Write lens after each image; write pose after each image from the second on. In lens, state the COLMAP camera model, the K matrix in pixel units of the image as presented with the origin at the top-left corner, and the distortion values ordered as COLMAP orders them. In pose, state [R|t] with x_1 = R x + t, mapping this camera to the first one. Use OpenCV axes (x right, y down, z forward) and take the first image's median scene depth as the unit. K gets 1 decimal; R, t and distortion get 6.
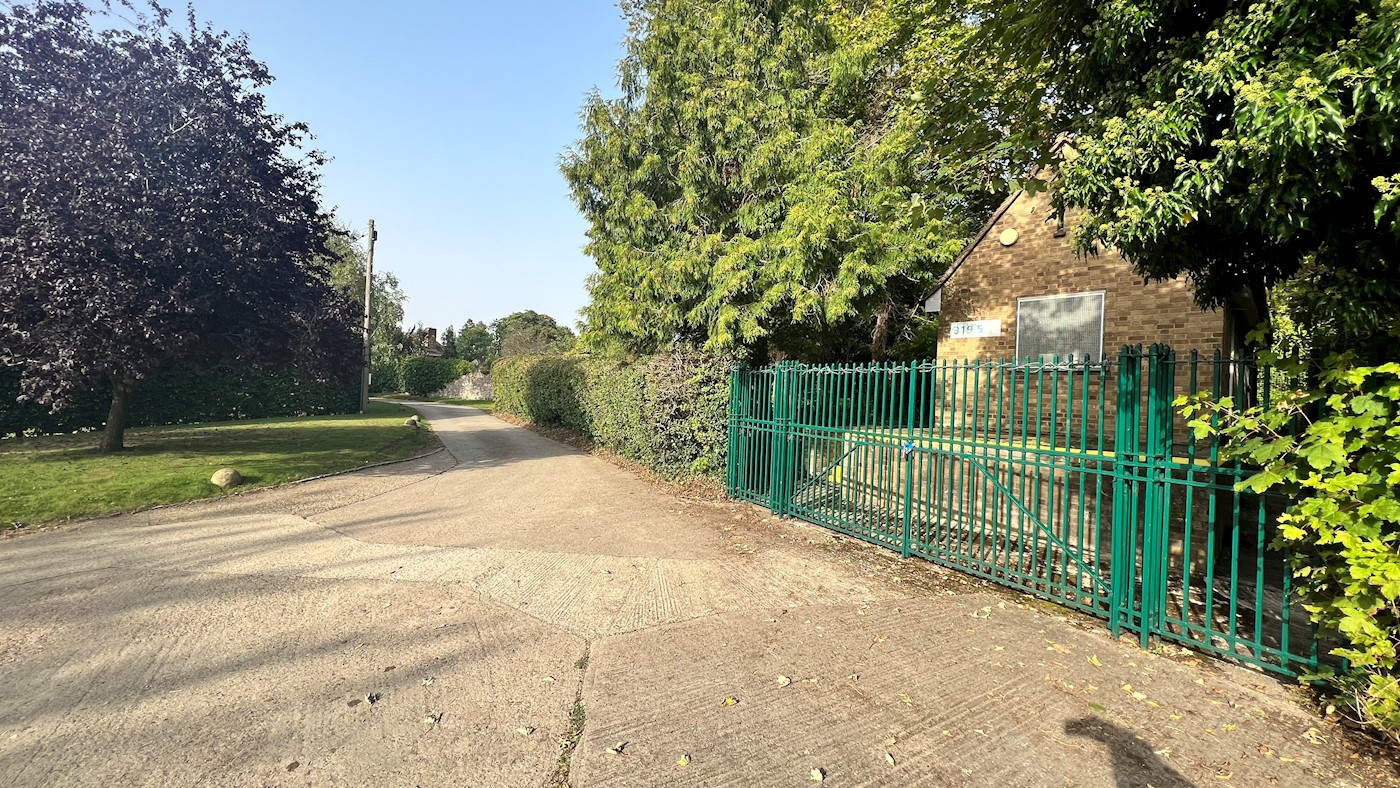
lens RADIAL K [[560.0, 0, 697.7], [0, 560.0, 390.8], [0, 0, 1]] dist [0.000969, 0.000127]
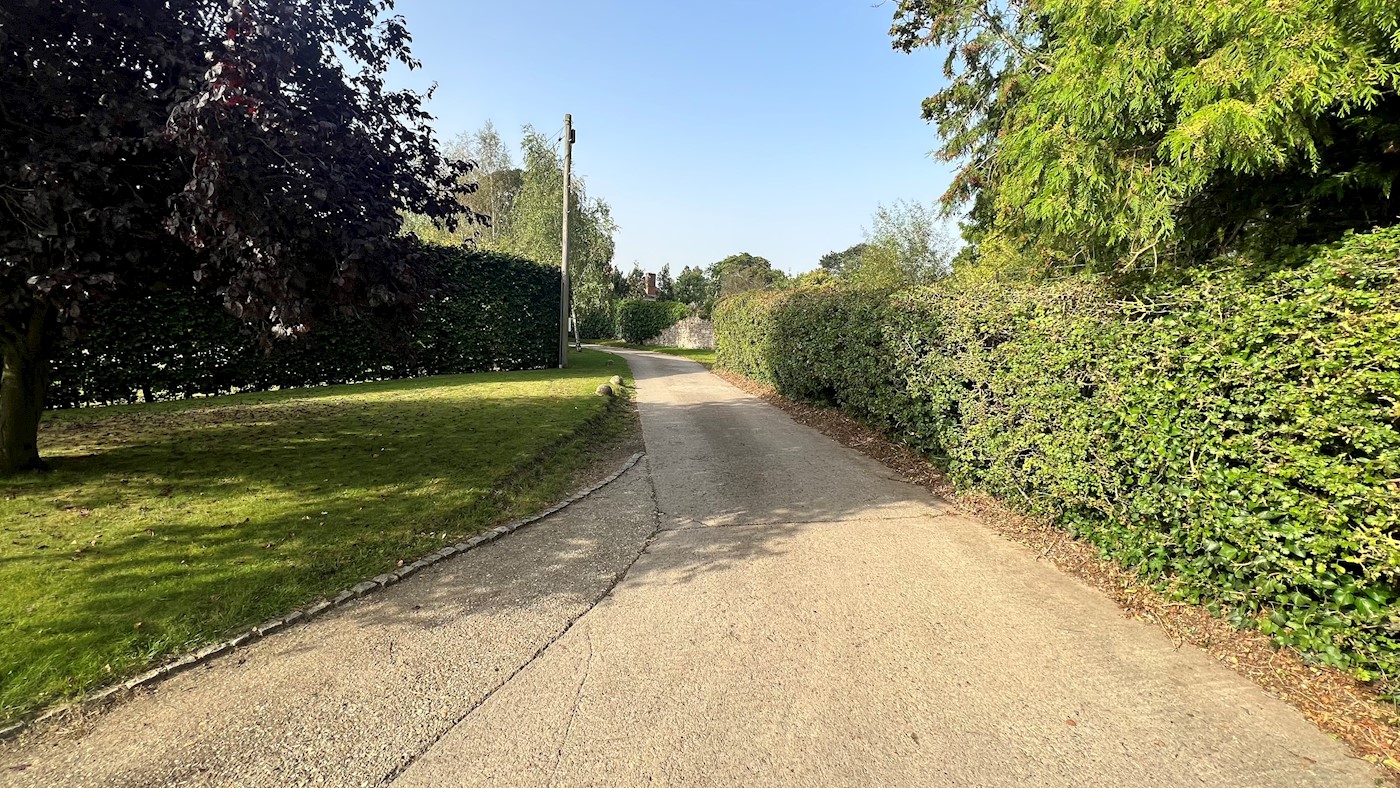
lens RADIAL K [[560.0, 0, 697.7], [0, 560.0, 390.8], [0, 0, 1]] dist [0.000969, 0.000127]
pose [[0.933412, 0.041664, -0.356379, -0.094605], [-0.006943, 0.995147, 0.098158, -0.005104], [0.358739, -0.089147, 0.929171, 0.233192]]
